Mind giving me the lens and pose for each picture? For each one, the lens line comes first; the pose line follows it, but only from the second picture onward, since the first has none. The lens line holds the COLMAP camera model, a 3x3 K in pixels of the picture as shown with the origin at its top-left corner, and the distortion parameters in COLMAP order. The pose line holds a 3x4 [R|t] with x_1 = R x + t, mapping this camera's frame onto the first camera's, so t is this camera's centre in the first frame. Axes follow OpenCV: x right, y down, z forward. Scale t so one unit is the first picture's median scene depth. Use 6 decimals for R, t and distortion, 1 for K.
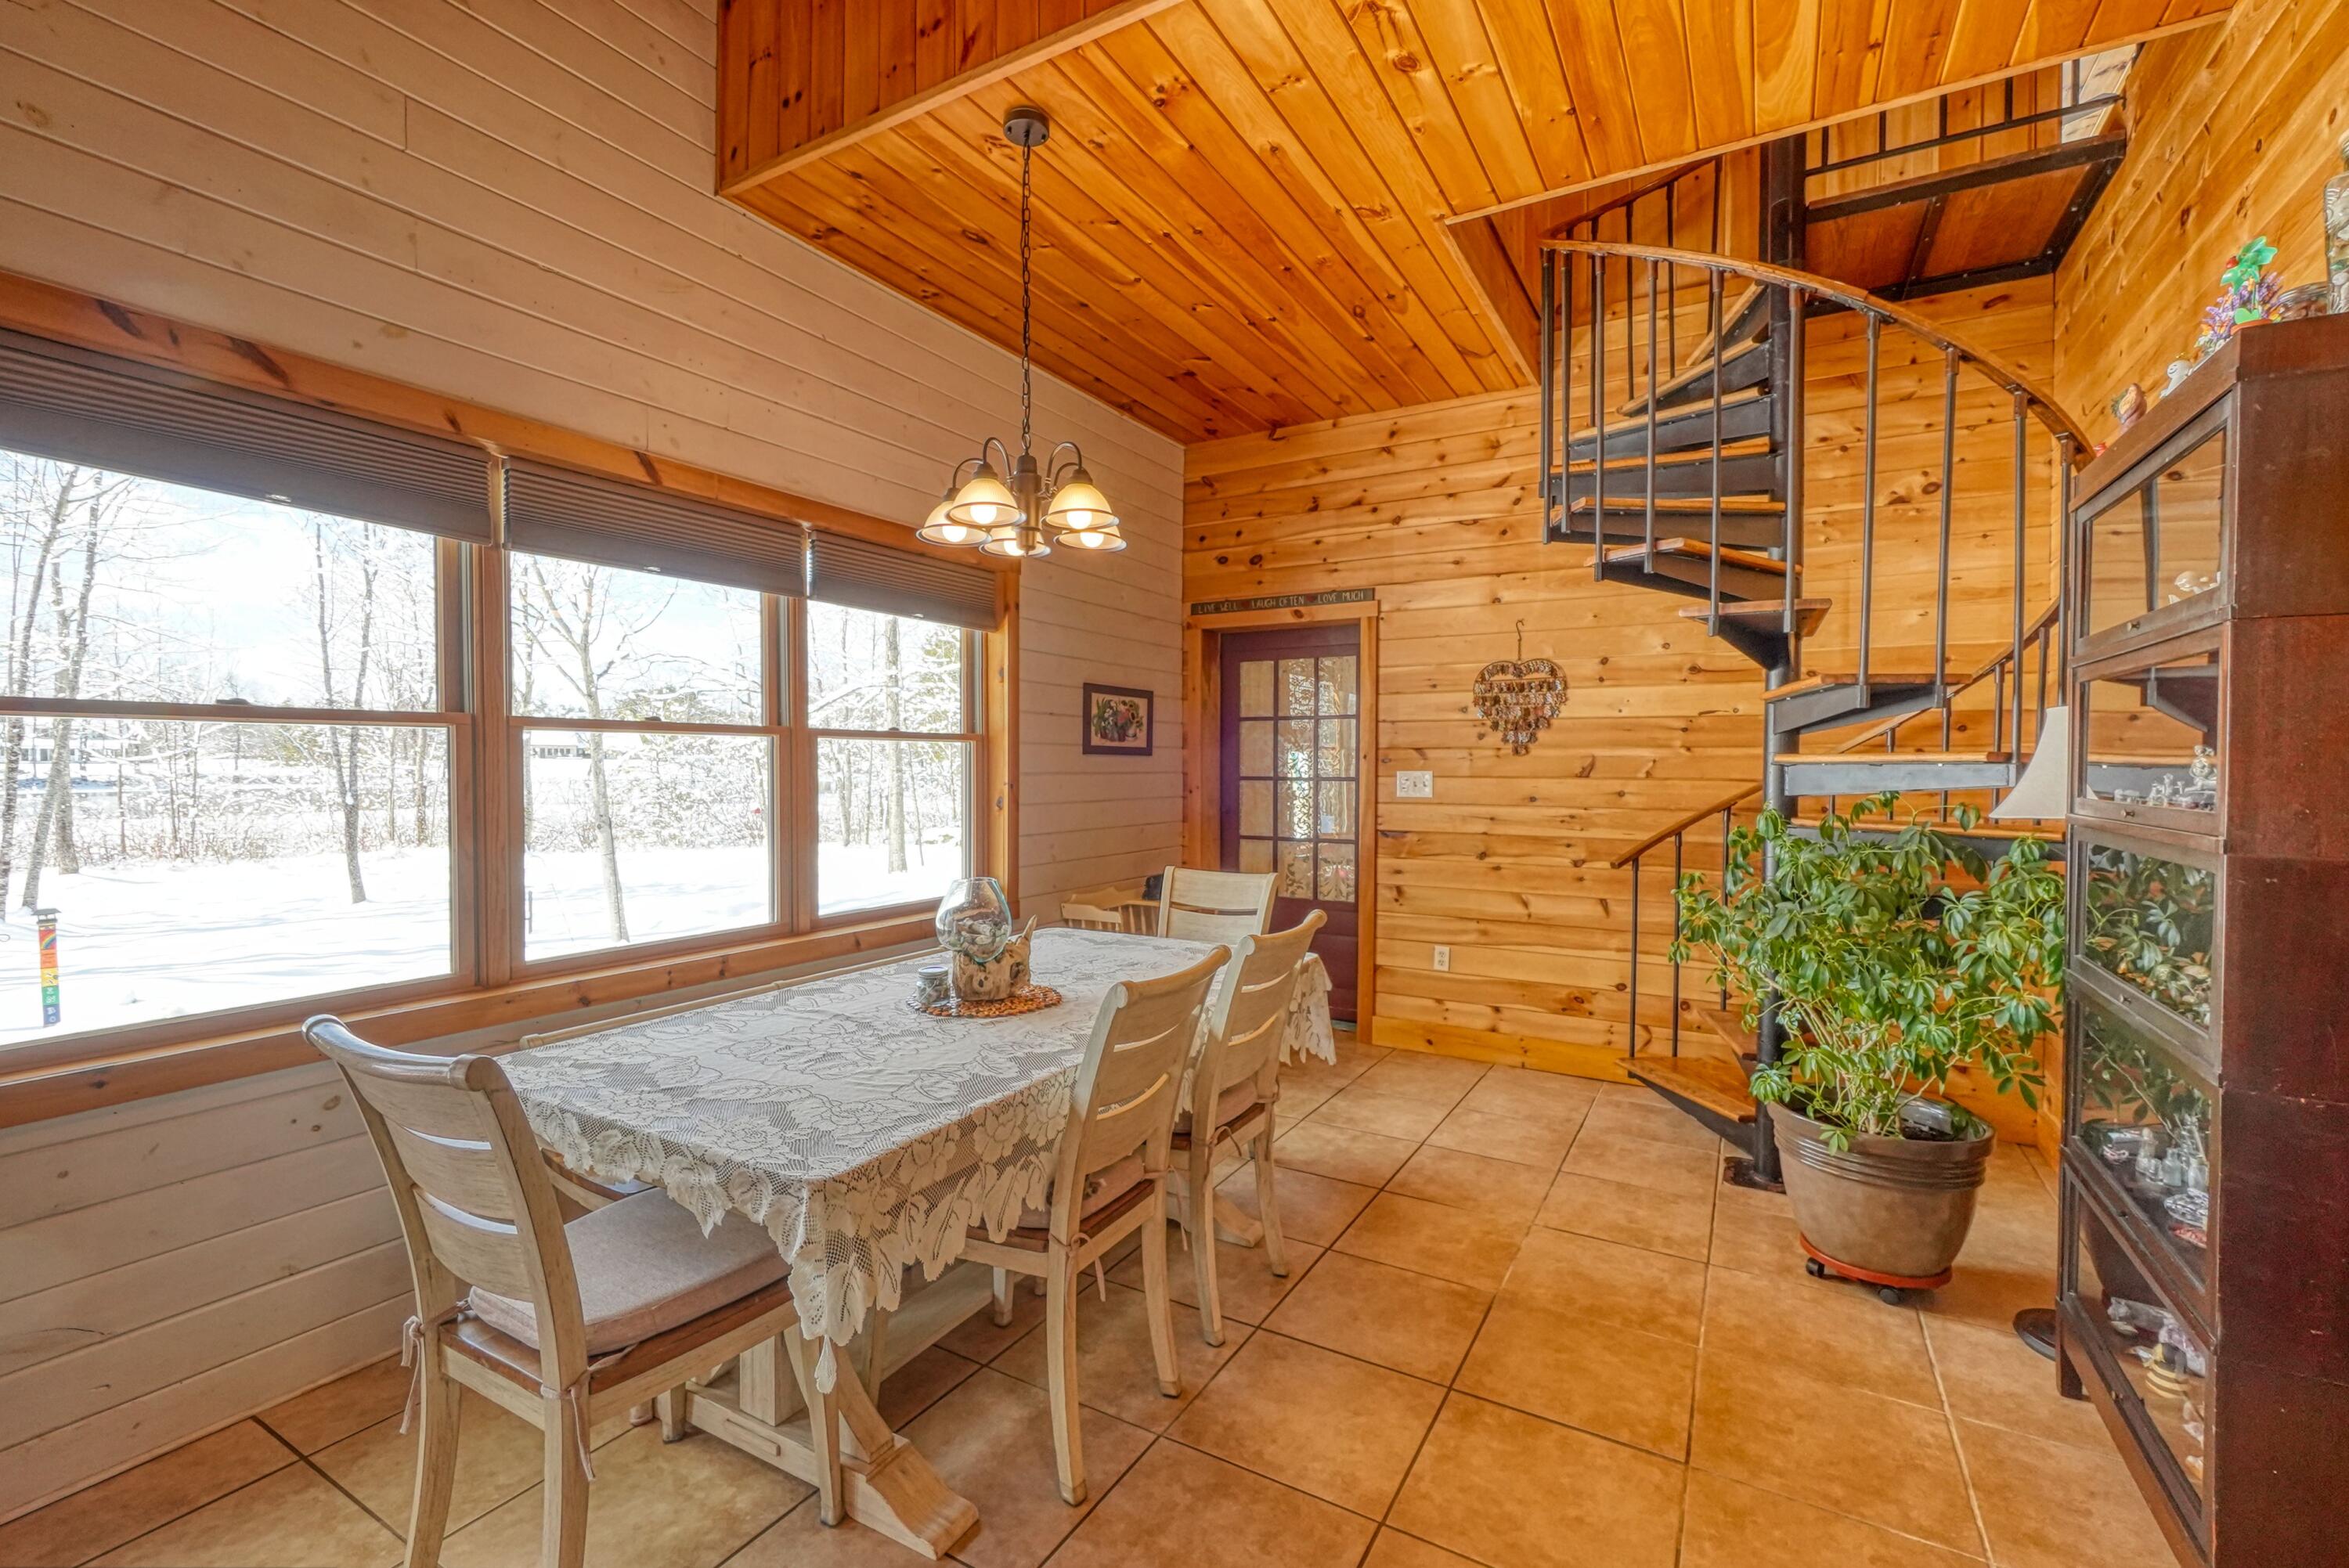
lens RADIAL K [[1025.3, 0, 1151.9], [0, 1025.3, 776.7], [0, 0, 1]] dist [-0.001360, 0.000065]
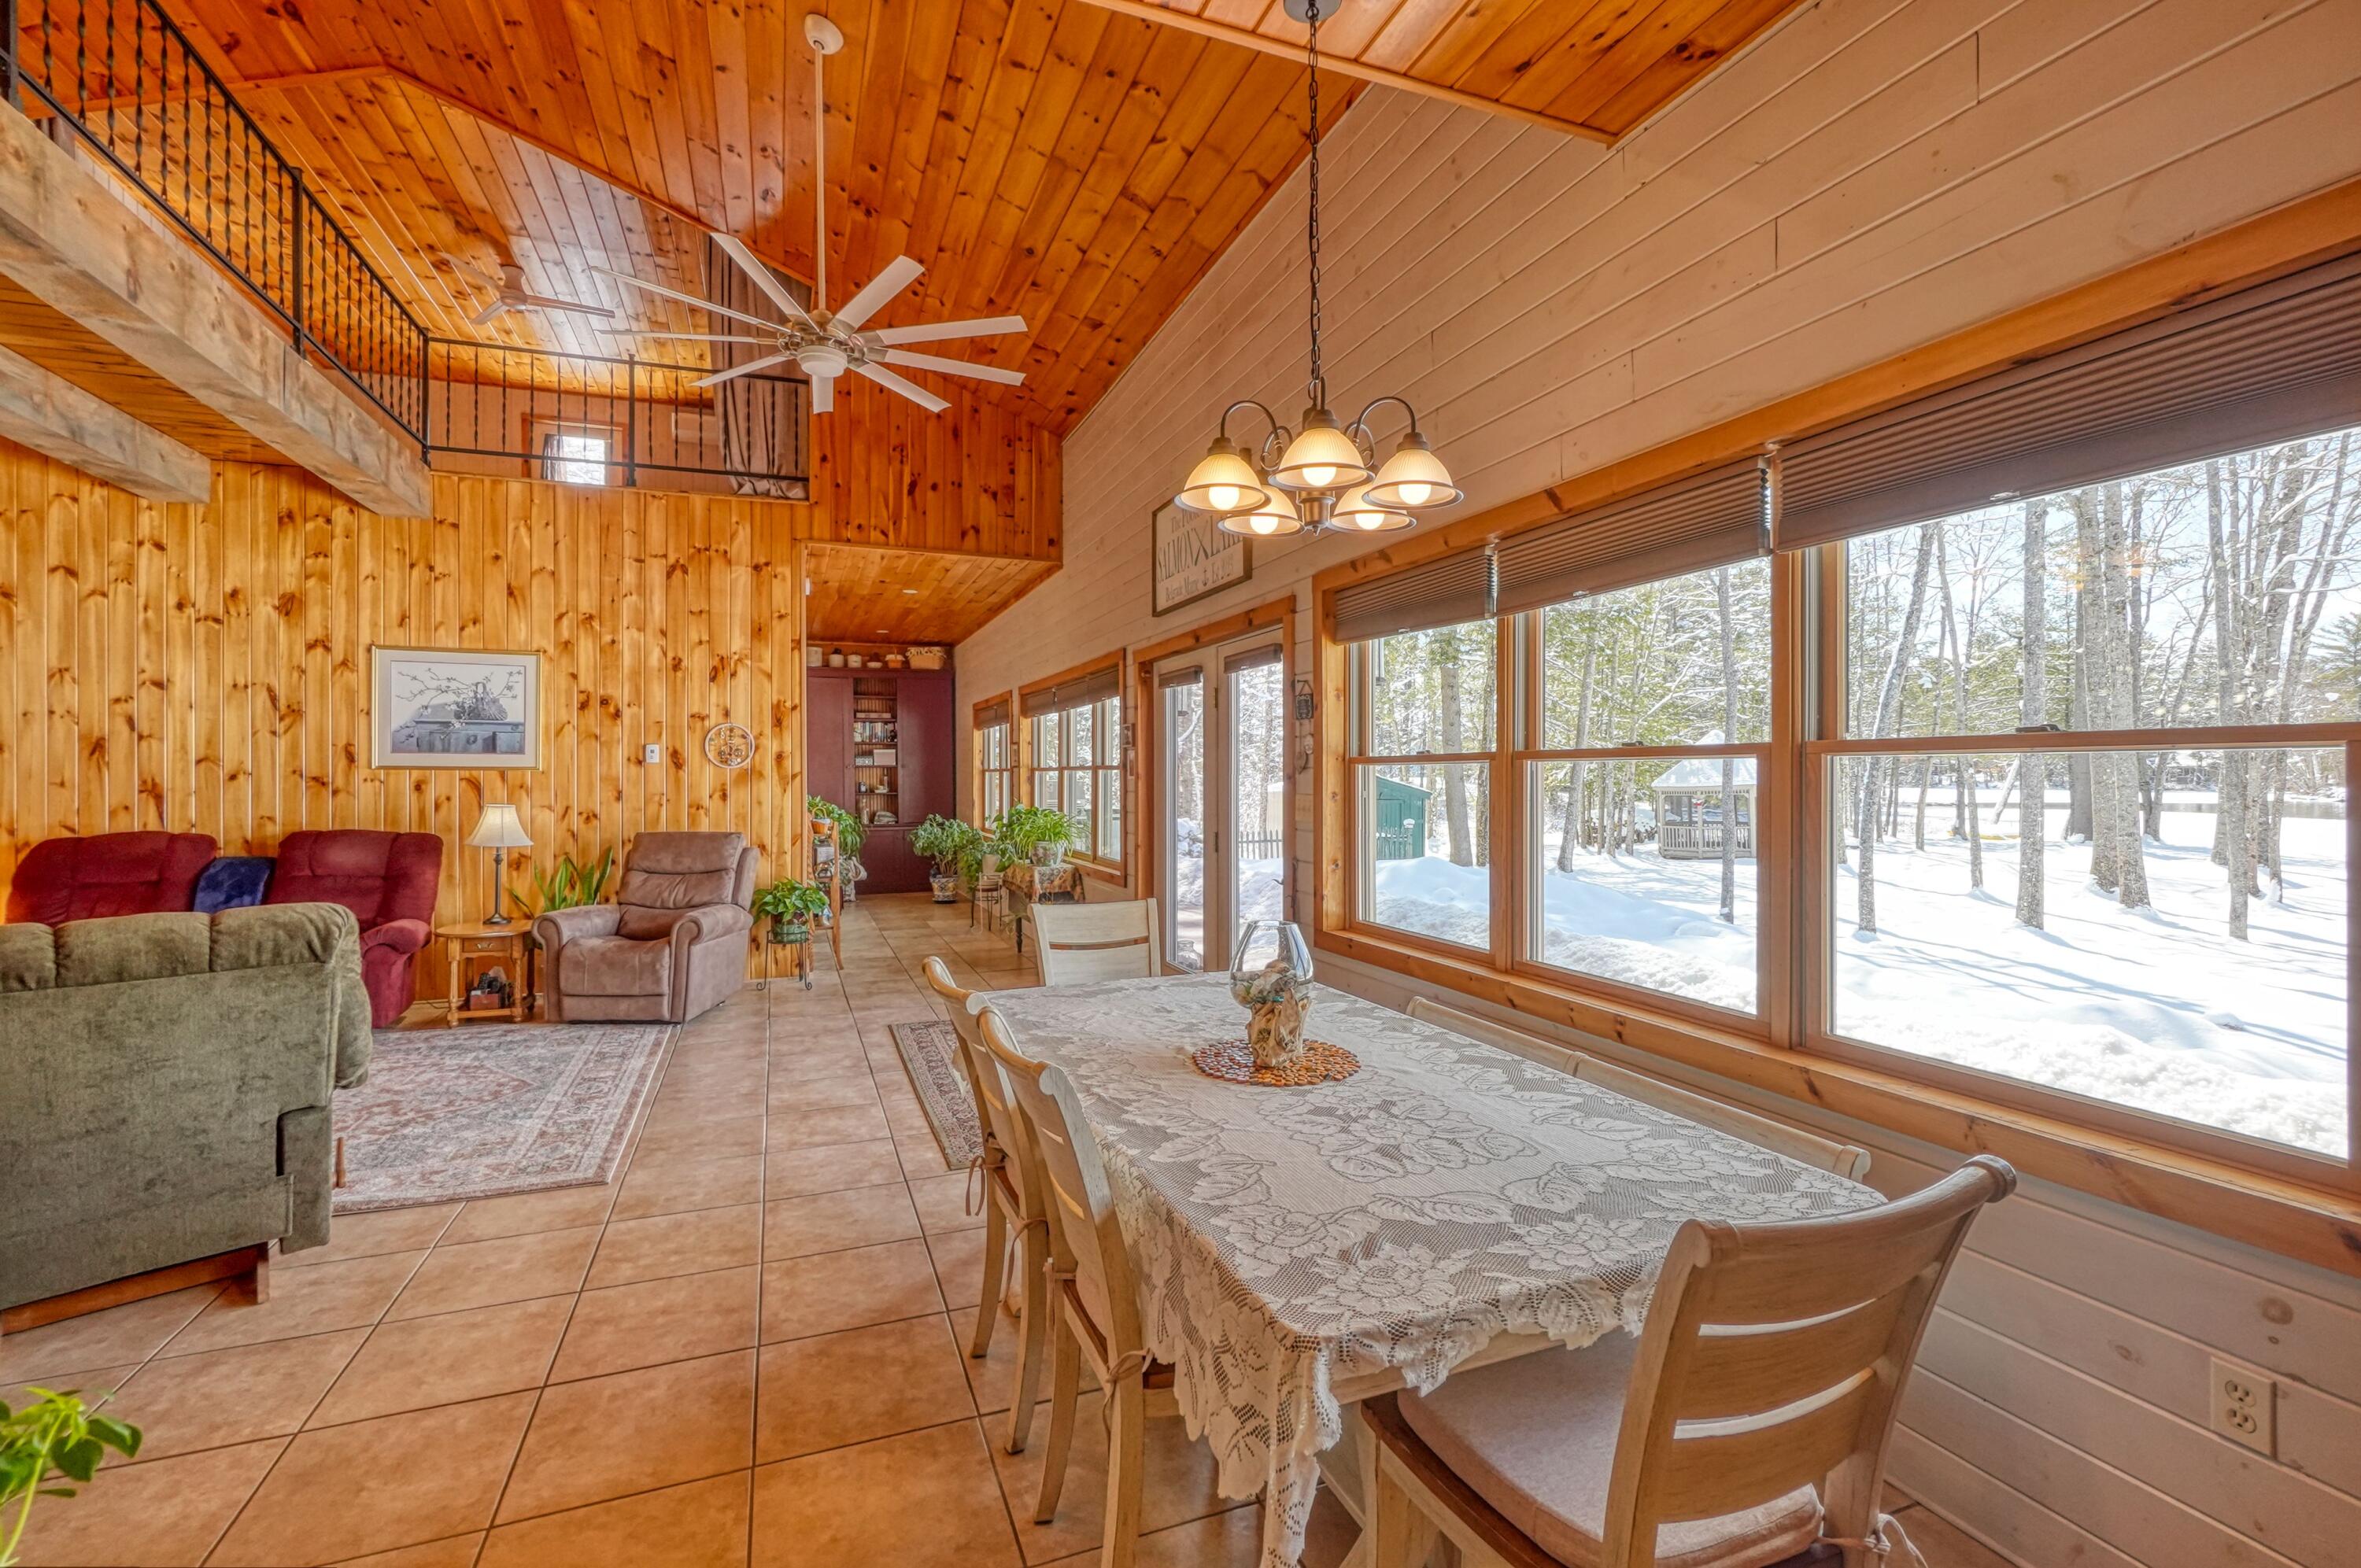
lens RADIAL K [[1018.6, 0, 1180.5], [0, 1018.6, 784.0], [0, 0, 1]] dist [-0.001248, -0.000034]
pose [[-0.612532, 0.010424, -0.790377, 0.470784], [-0.005876, 0.999825, 0.017740, -0.031488], [0.790424, 0.015510, -0.612364, 1.177664]]
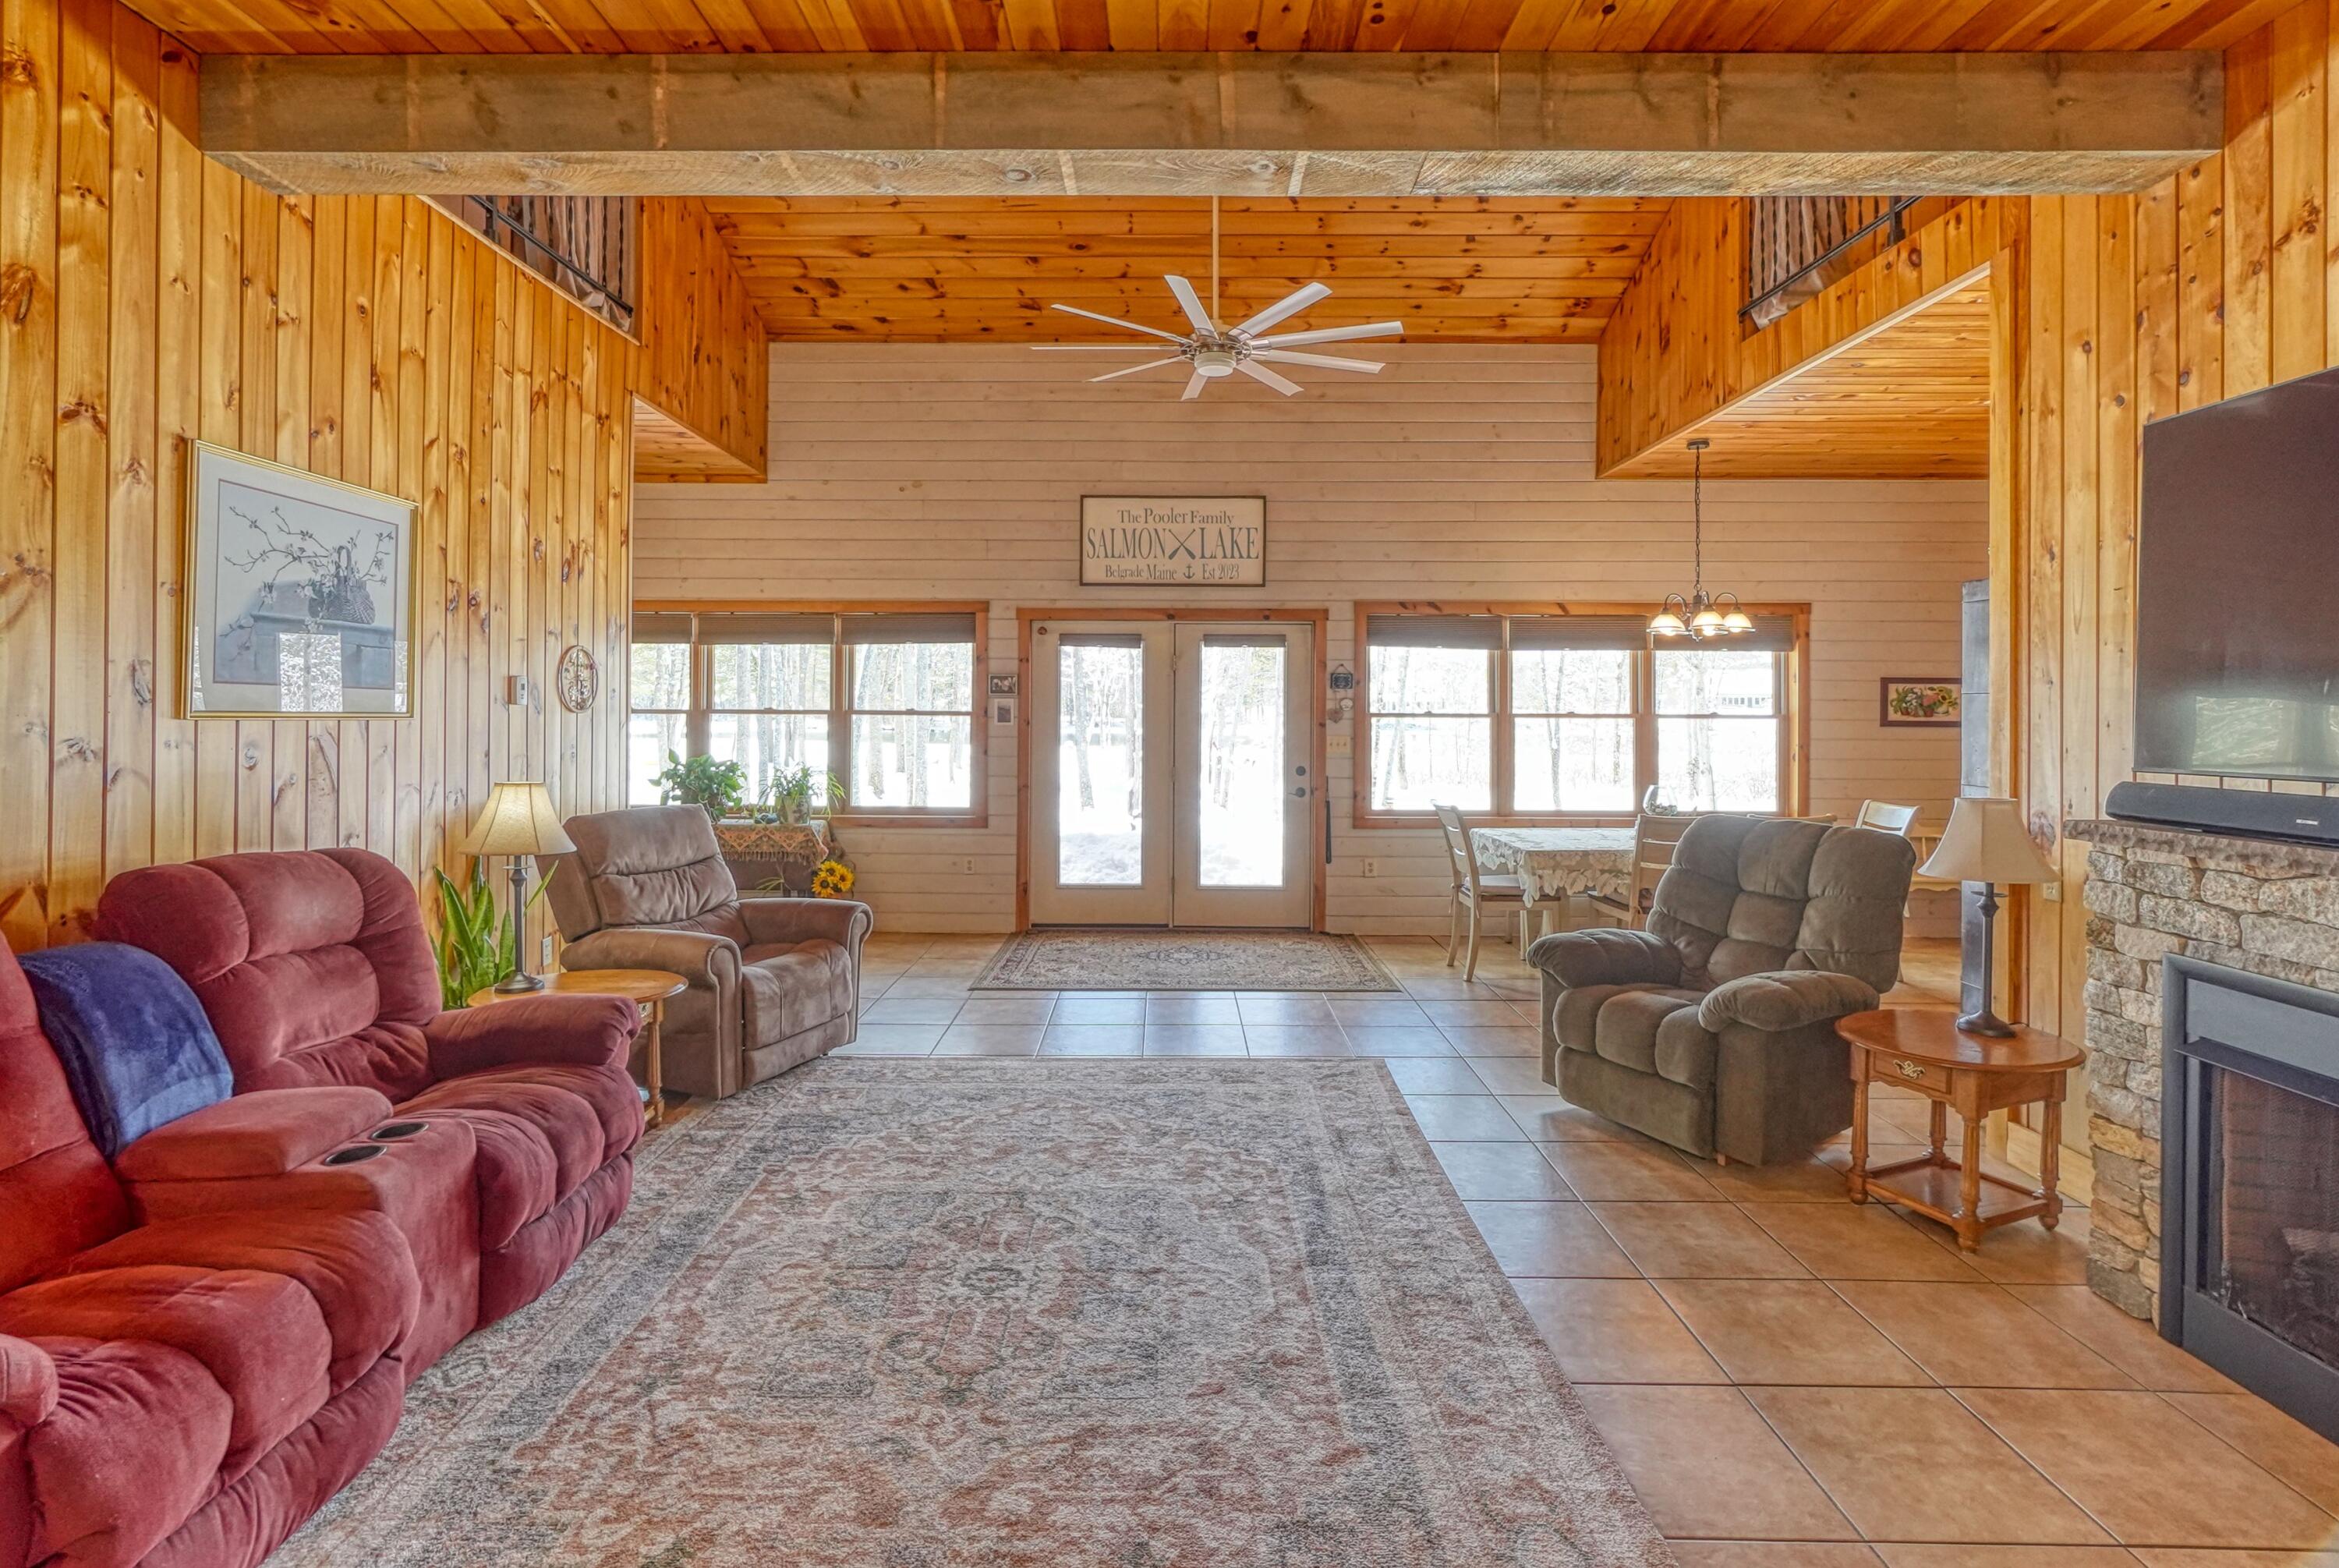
lens RADIAL K [[1092.1, 0, 1159.5], [0, 1092.1, 714.2], [0, 0, 1]] dist [-0.002159, -0.000406]
pose [[0.509781, 0.004542, -0.860292, 1.078383], [-0.014240, 0.999894, -0.003159, -0.028946], [0.860186, 0.013861, 0.509792, -0.971858]]
